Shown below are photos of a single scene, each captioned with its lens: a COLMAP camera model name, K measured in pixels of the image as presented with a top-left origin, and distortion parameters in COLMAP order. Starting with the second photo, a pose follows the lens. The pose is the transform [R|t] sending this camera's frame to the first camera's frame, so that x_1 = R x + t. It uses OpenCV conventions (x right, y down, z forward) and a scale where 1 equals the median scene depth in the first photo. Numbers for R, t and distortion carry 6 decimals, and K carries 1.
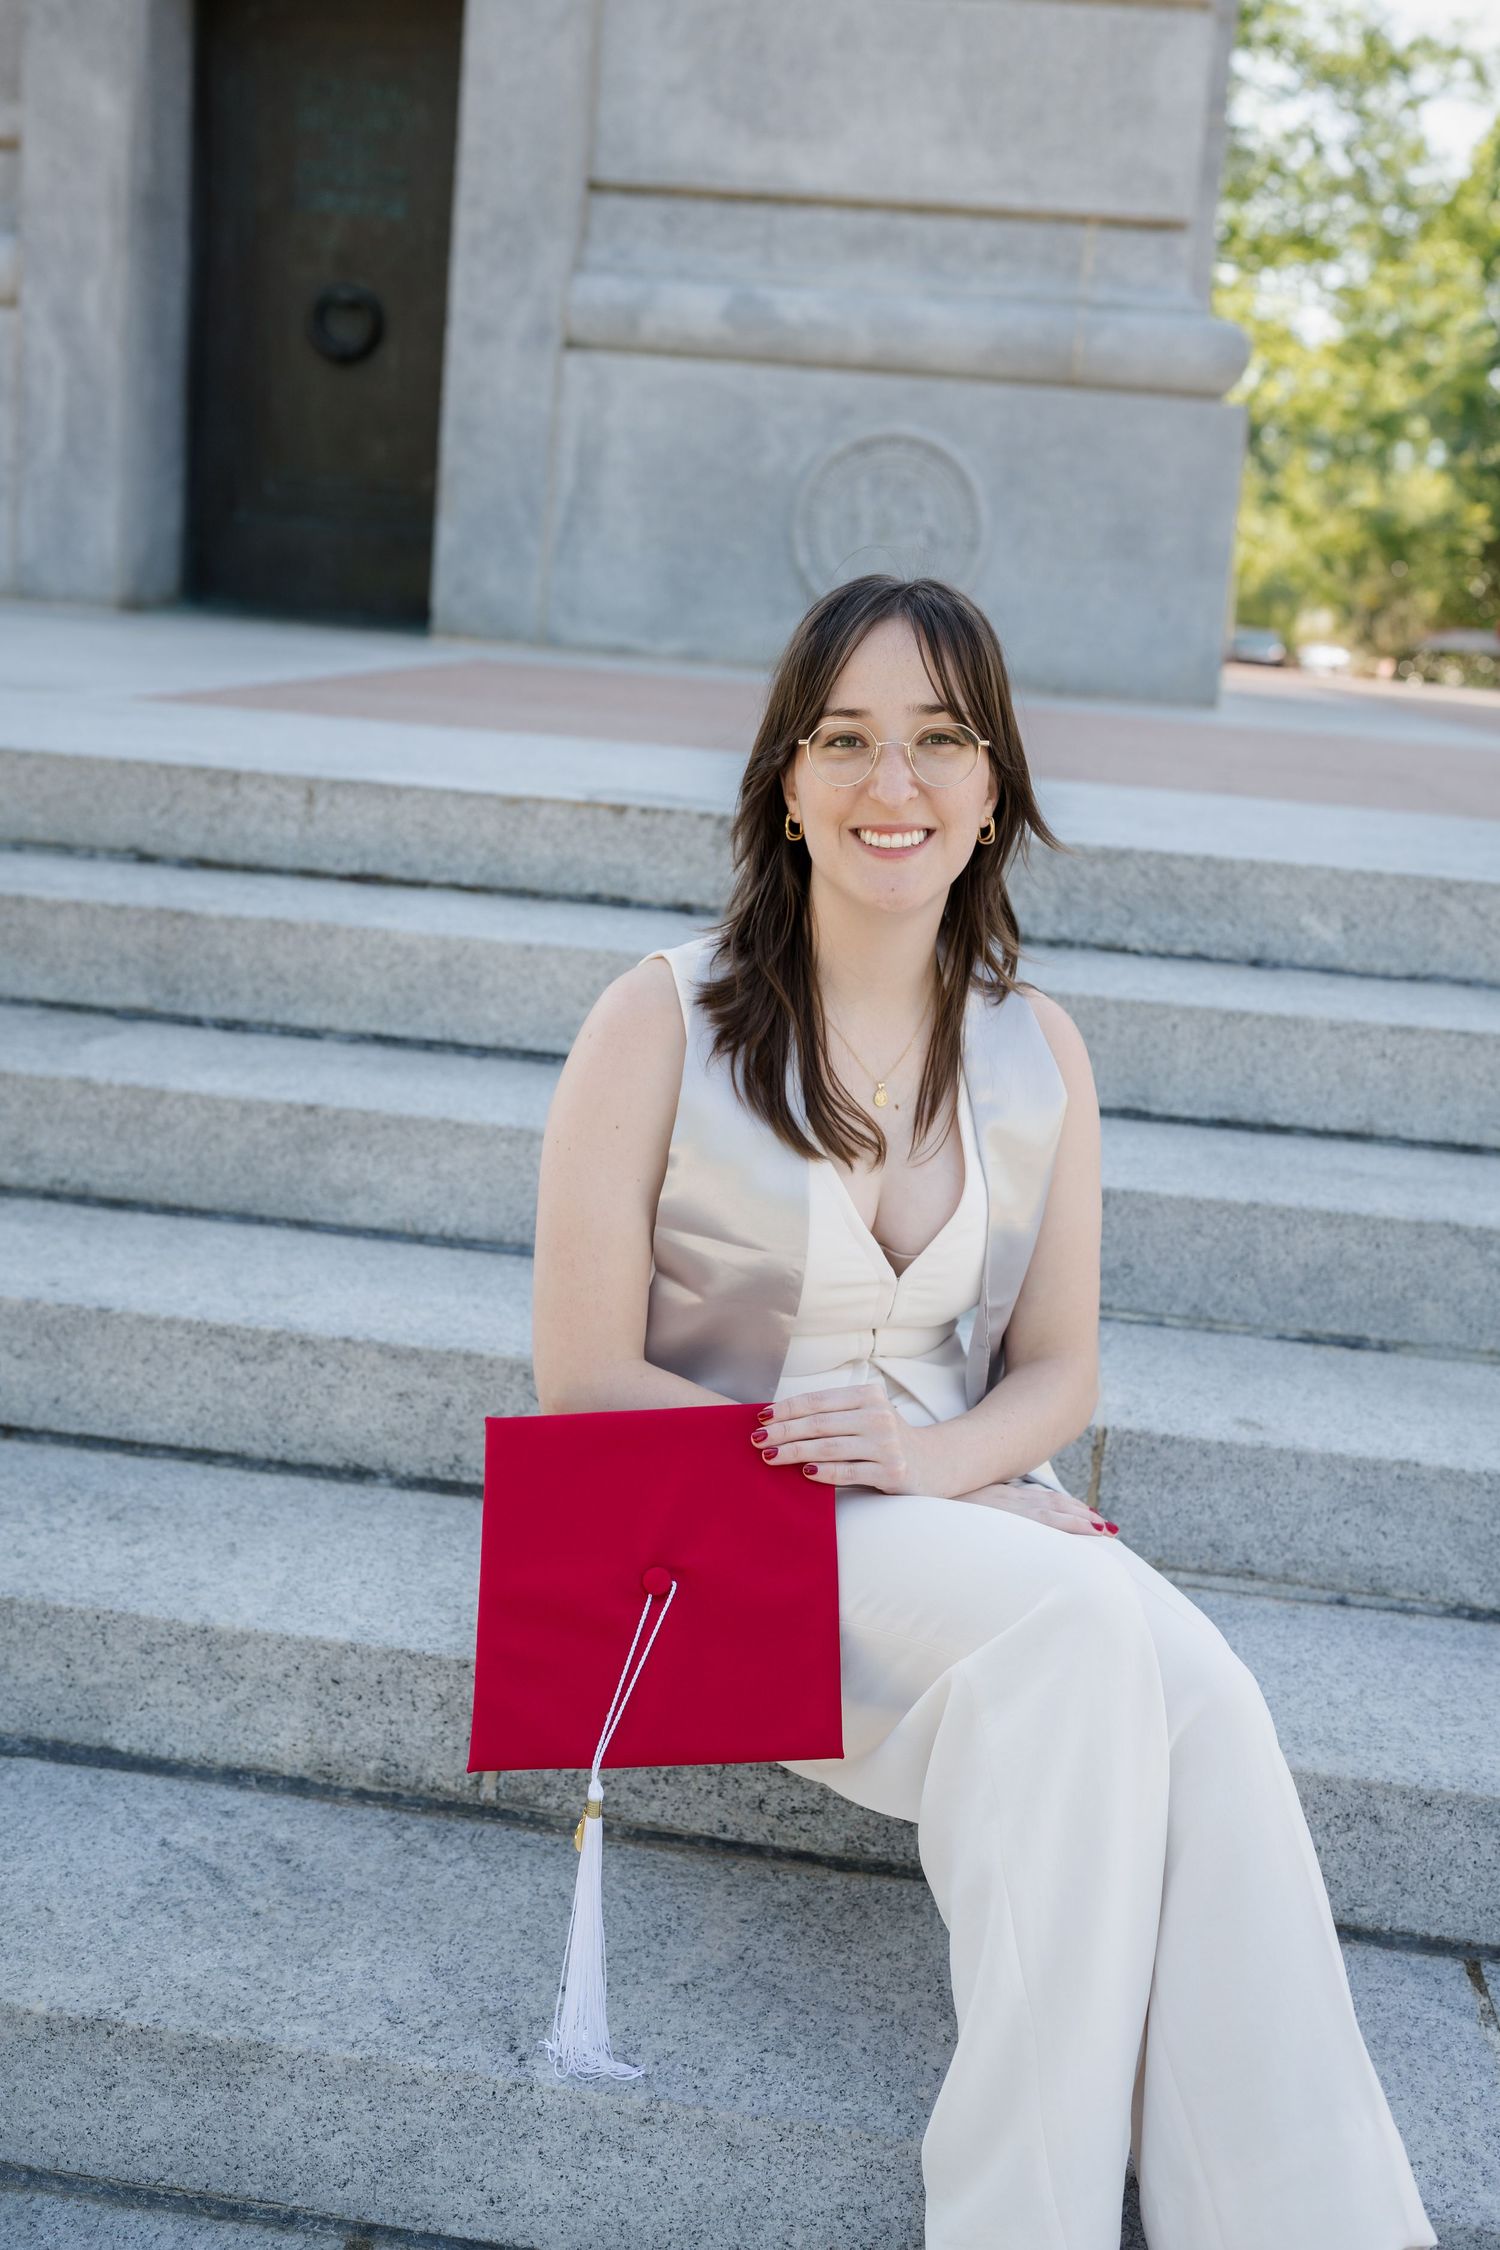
lens RADIAL K [[2180.1, 0, 751.6], [0, 2180.1, 1136.8], [0, 0, 1]] dist [-0.002190, 0.020991]
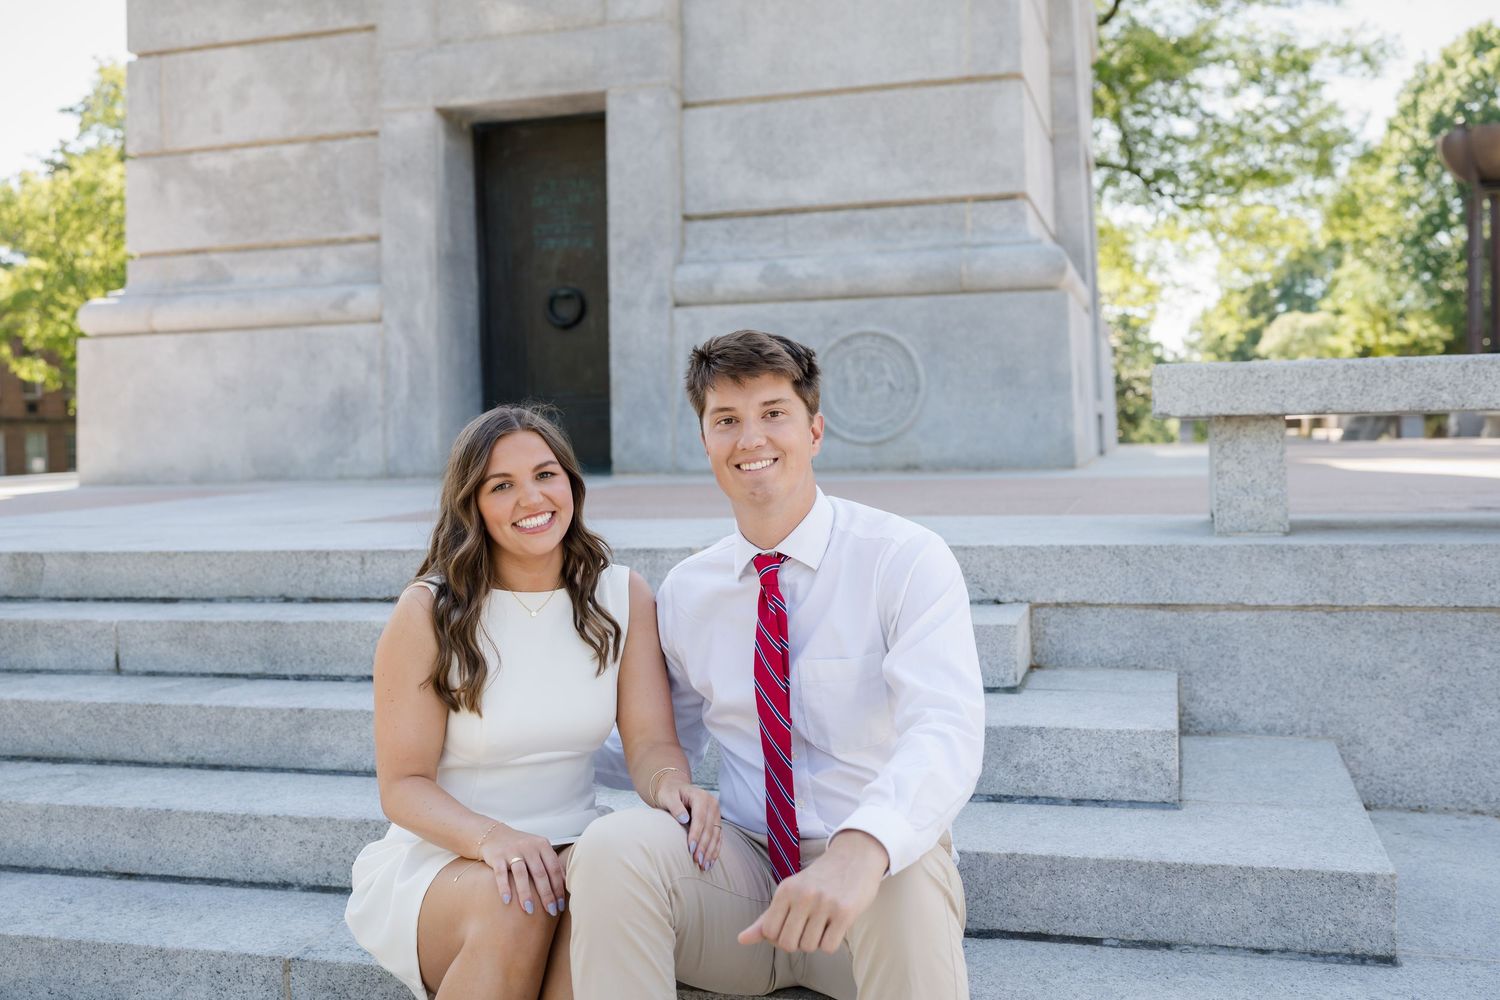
lens RADIAL K [[1448.3, 0, 745.7], [0, 1448.3, 495.5], [0, 0, 1]] dist [-0.000420, 0.022951]
pose [[0.982052, -0.099839, -0.160021, 0.385259], [0.065067, 0.975661, -0.209406, 0.089240], [0.177033, 0.195236, 0.964646, -0.218840]]
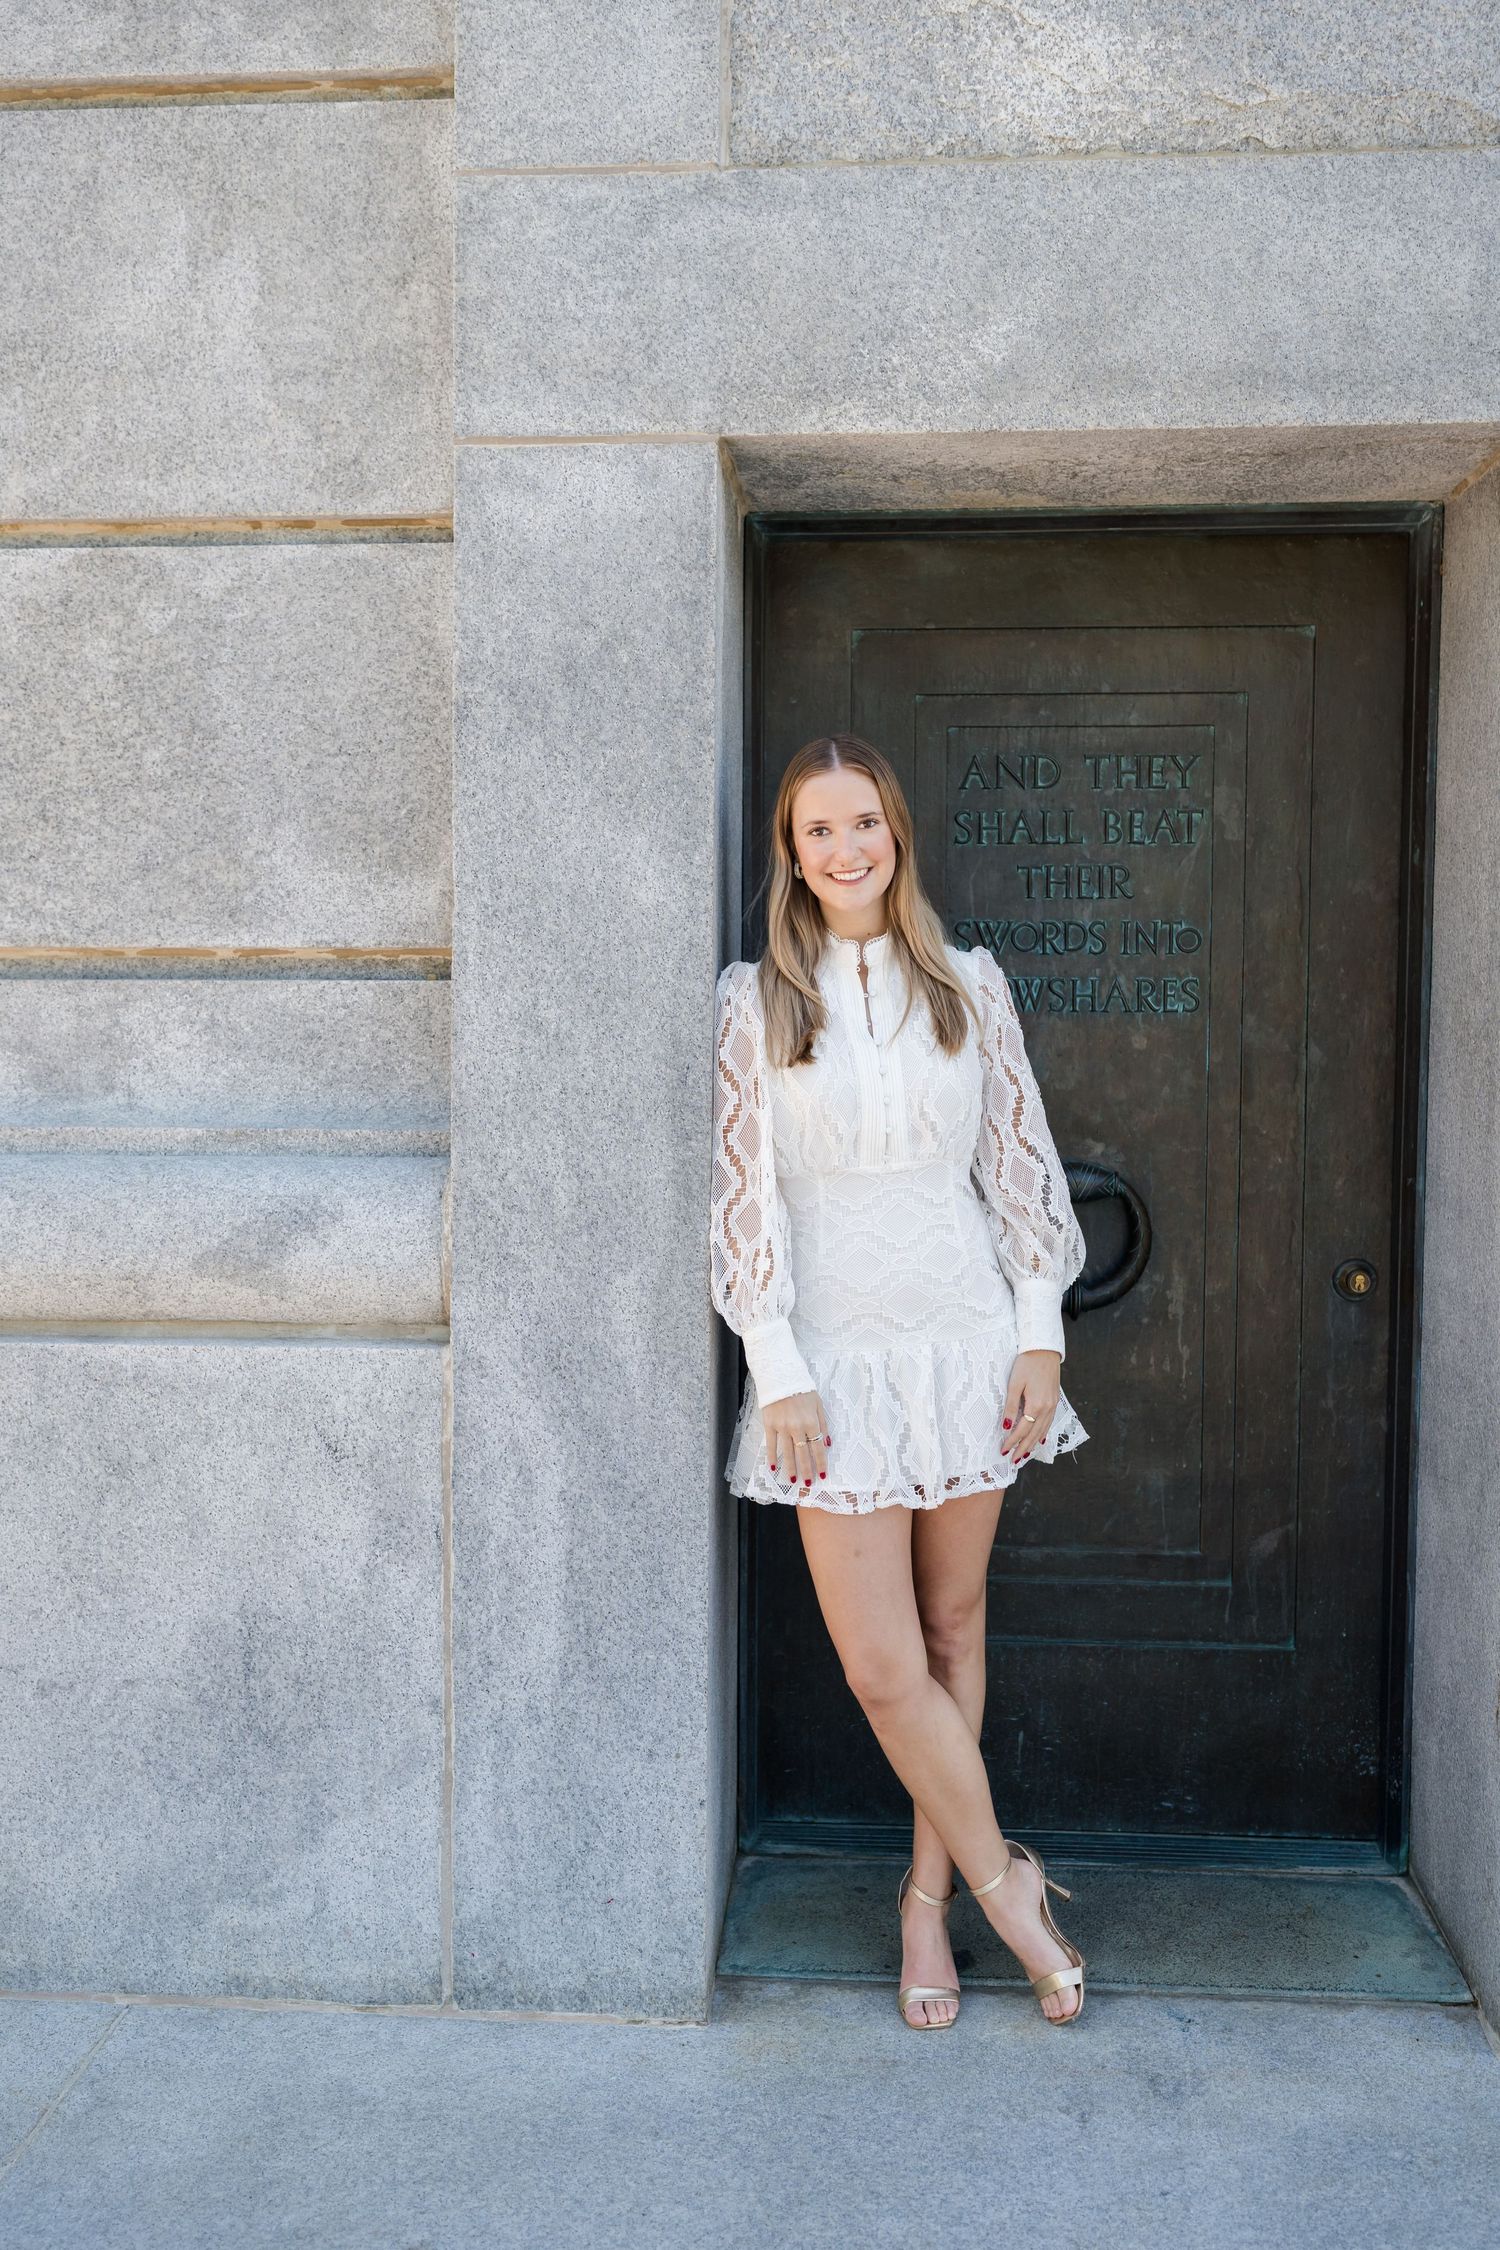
lens RADIAL K [[2191.8, 0, 748.1], [0, 2191.8, 1134.5], [0, 0, 1]] dist [0.003687, 0.024087]
pose [[0.995516, -0.082195, 0.046811, -0.821966], [0.089184, 0.980533, -0.174930, -0.947372], [-0.031521, 0.178321, 0.983467, 1.593246]]
